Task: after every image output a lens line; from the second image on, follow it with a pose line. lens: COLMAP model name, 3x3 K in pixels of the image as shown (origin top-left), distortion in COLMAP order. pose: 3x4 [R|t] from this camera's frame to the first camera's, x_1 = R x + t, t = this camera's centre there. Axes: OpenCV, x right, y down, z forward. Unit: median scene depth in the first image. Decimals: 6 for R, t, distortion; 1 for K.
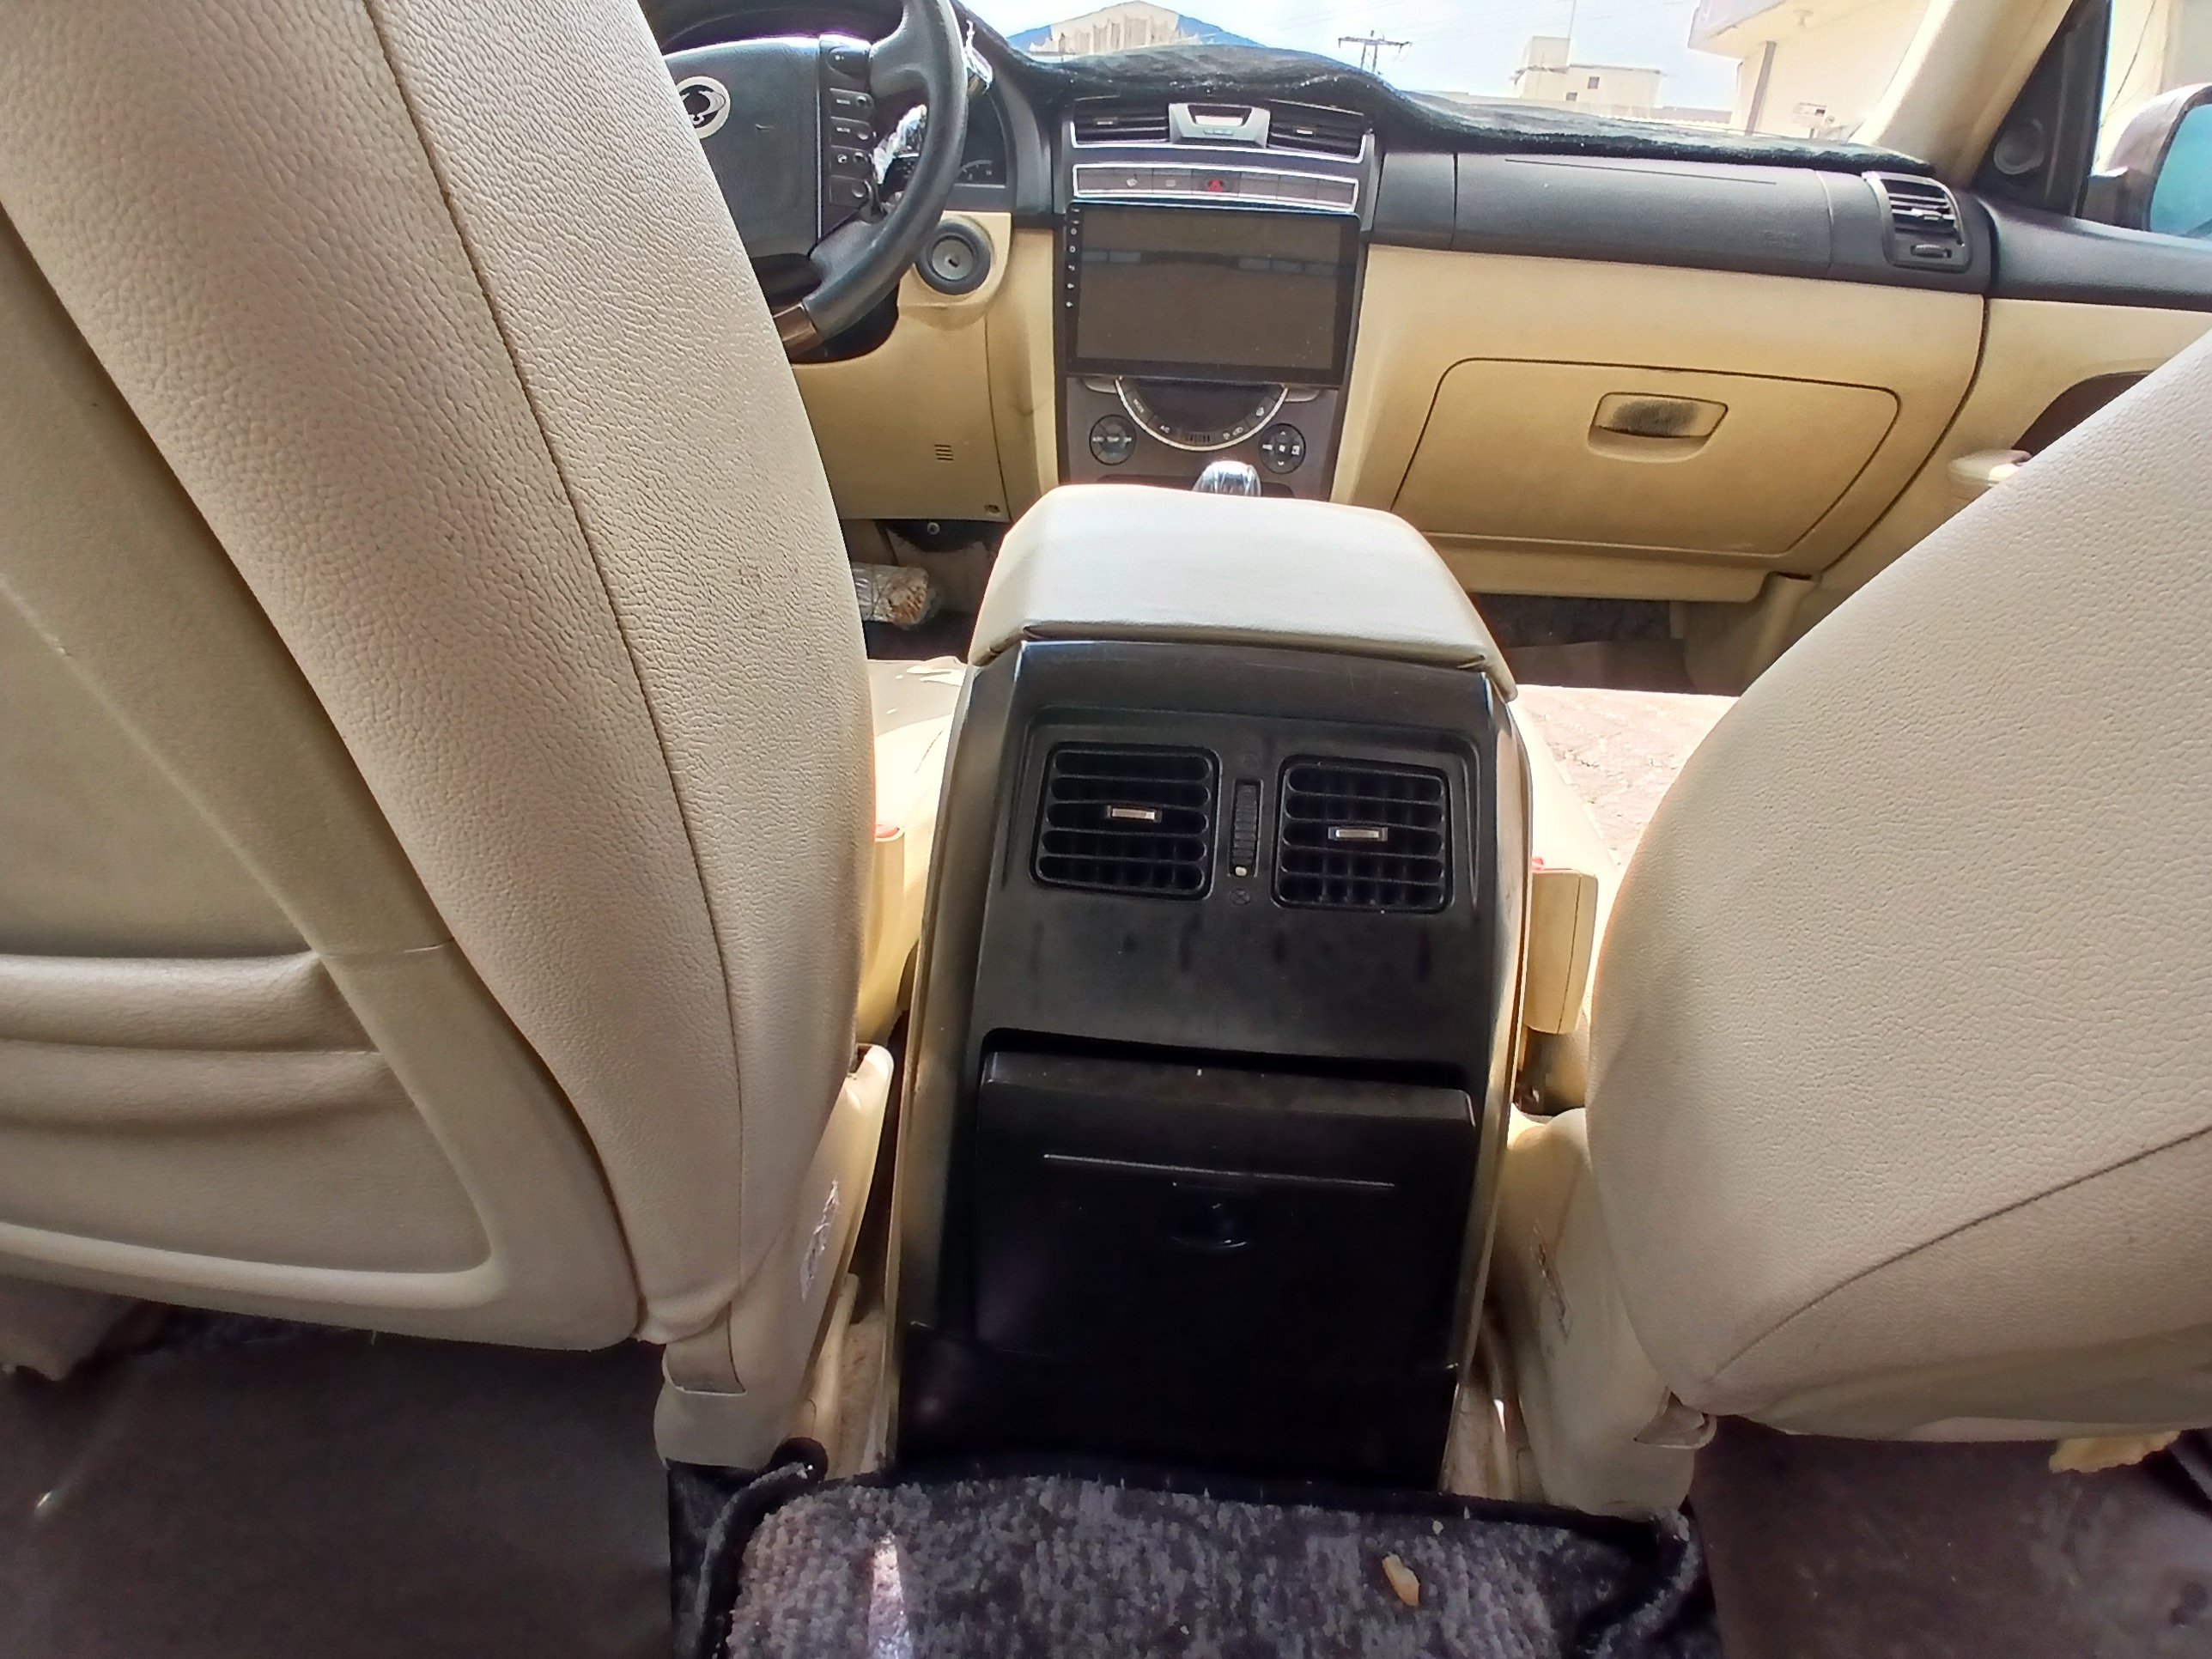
lens RADIAL K [[1146.8, 0, 1120.2], [0, 1146.8, 816.9], [0, 0, 1]] dist [0.000668, -0.050931]
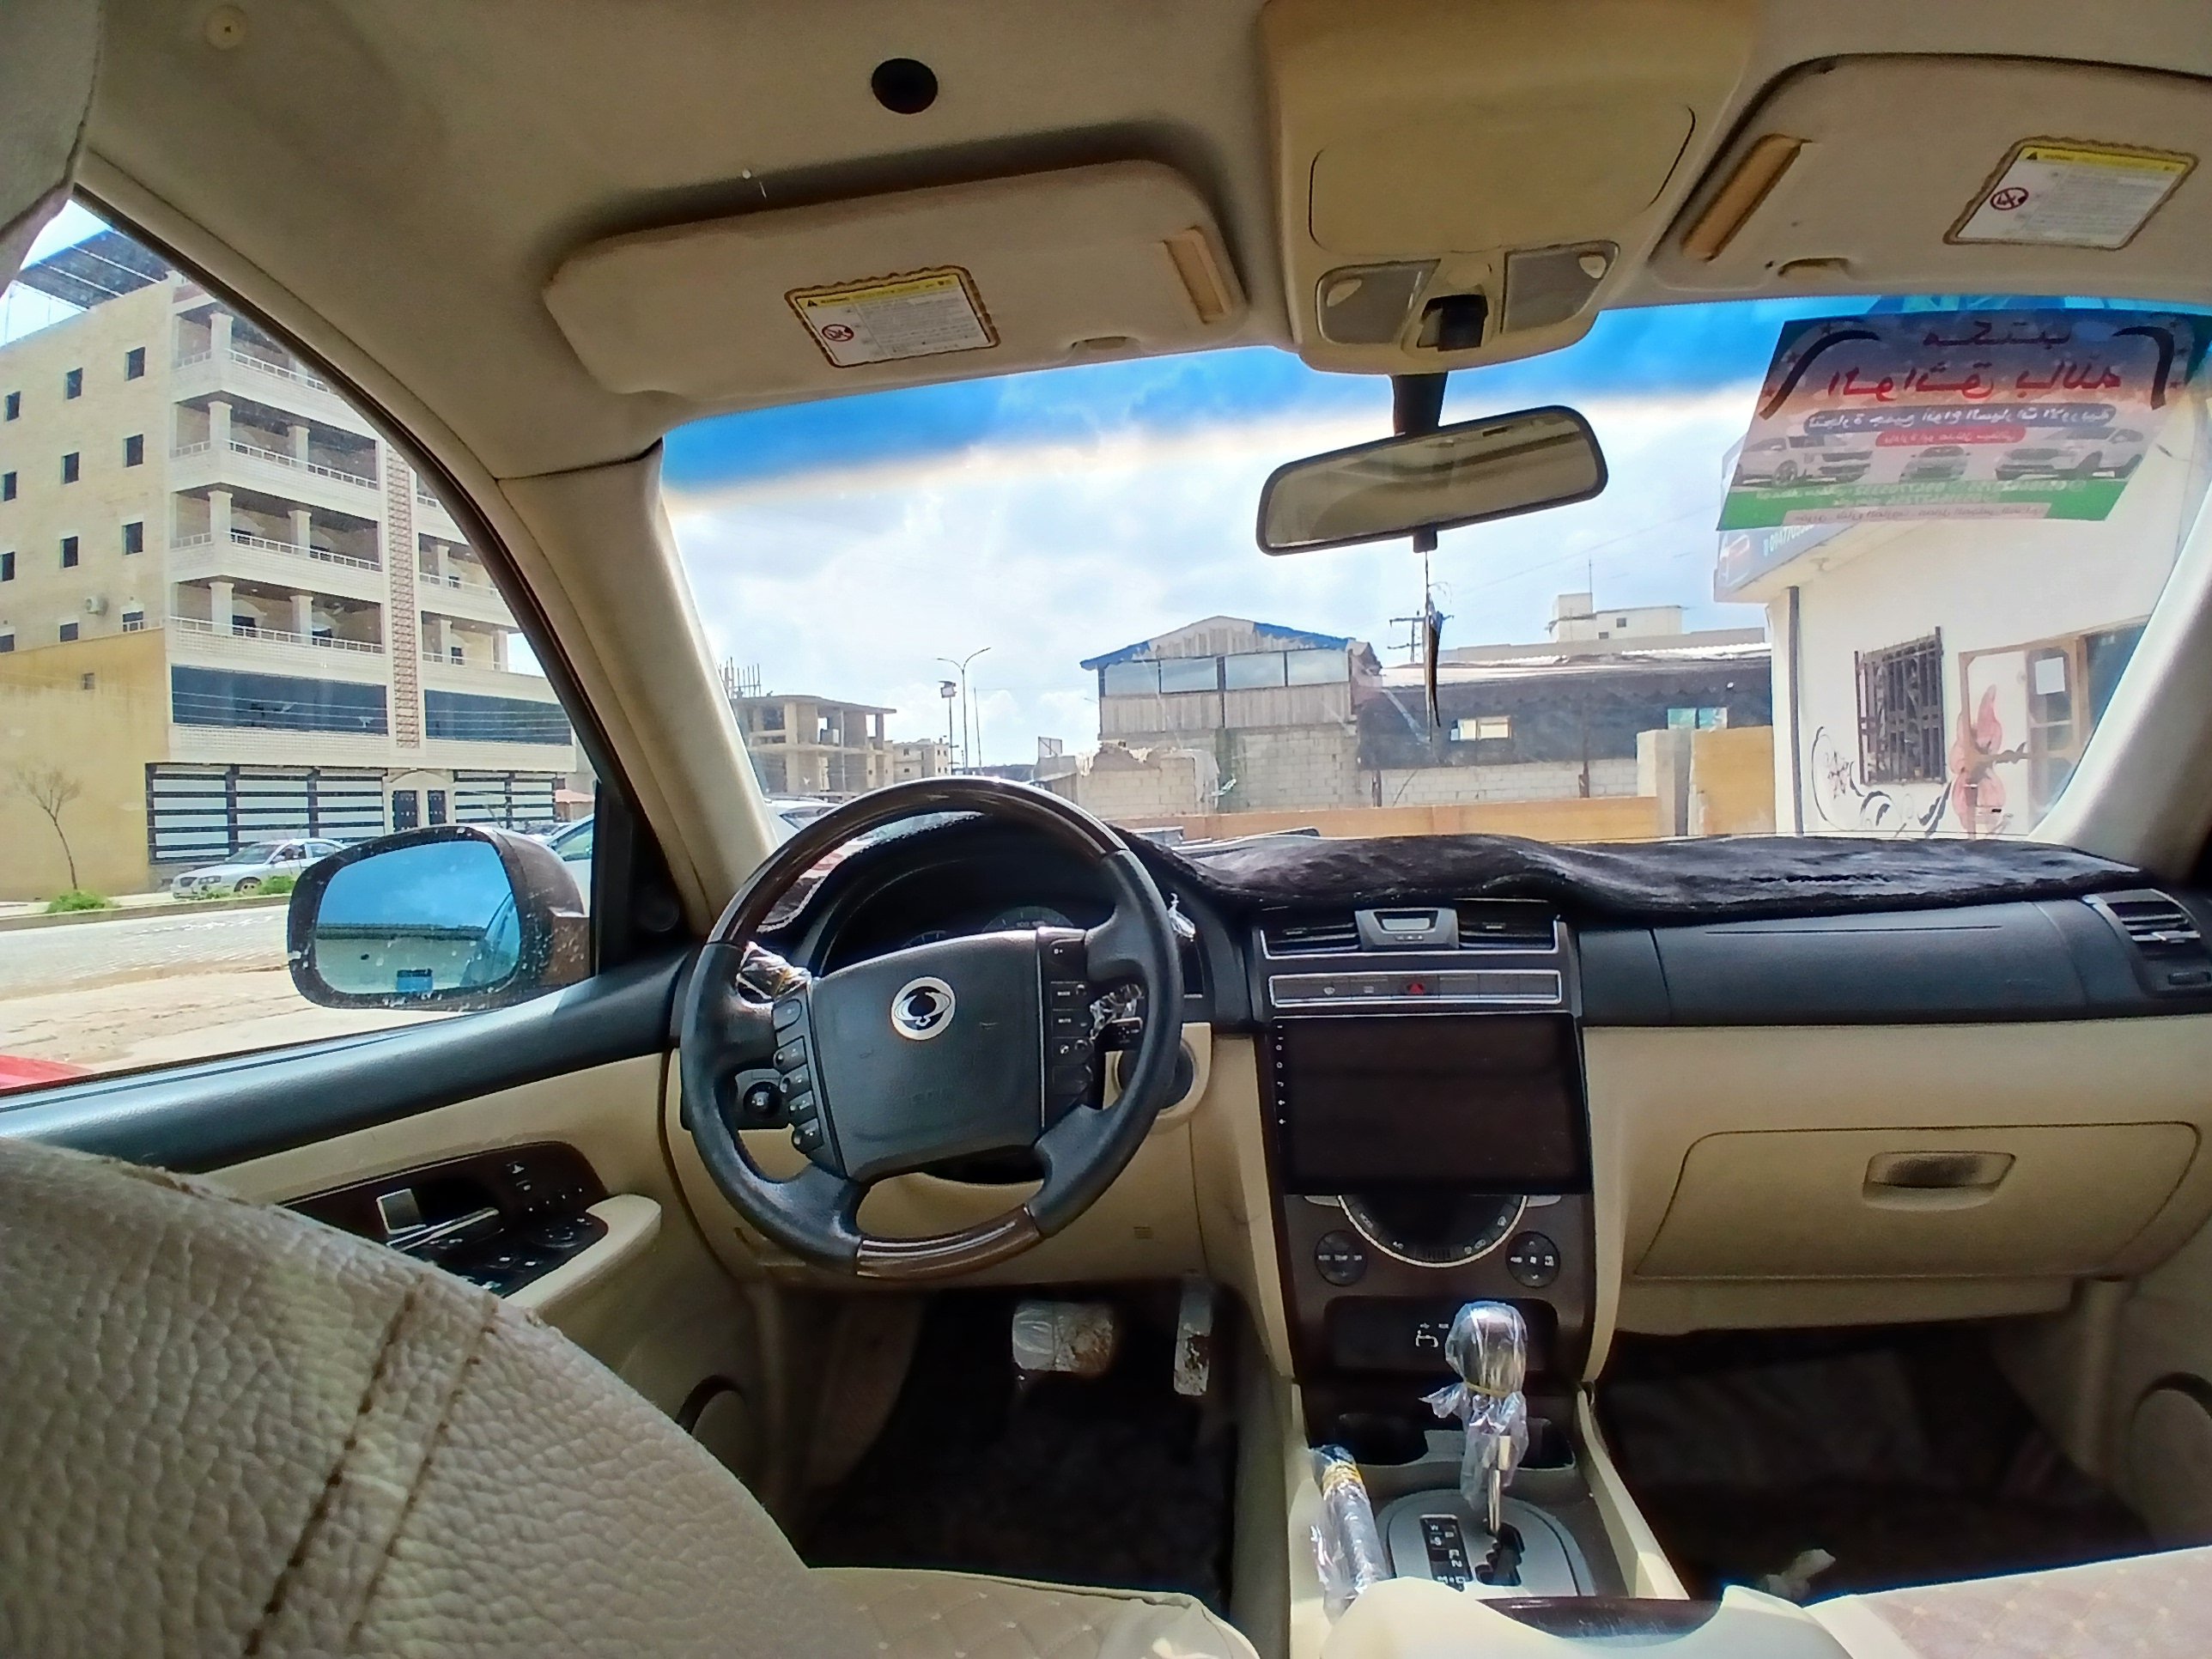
lens RADIAL K [[1146.8, 0, 1120.2], [0, 1146.8, 816.9], [0, 0, 1]] dist [0.000668, -0.050931]
pose [[0.991380, -0.093356, -0.091924, -0.065488], [0.042039, 0.891187, -0.451684, -0.240463], [0.124089, 0.443926, 0.887430, 0.007751]]
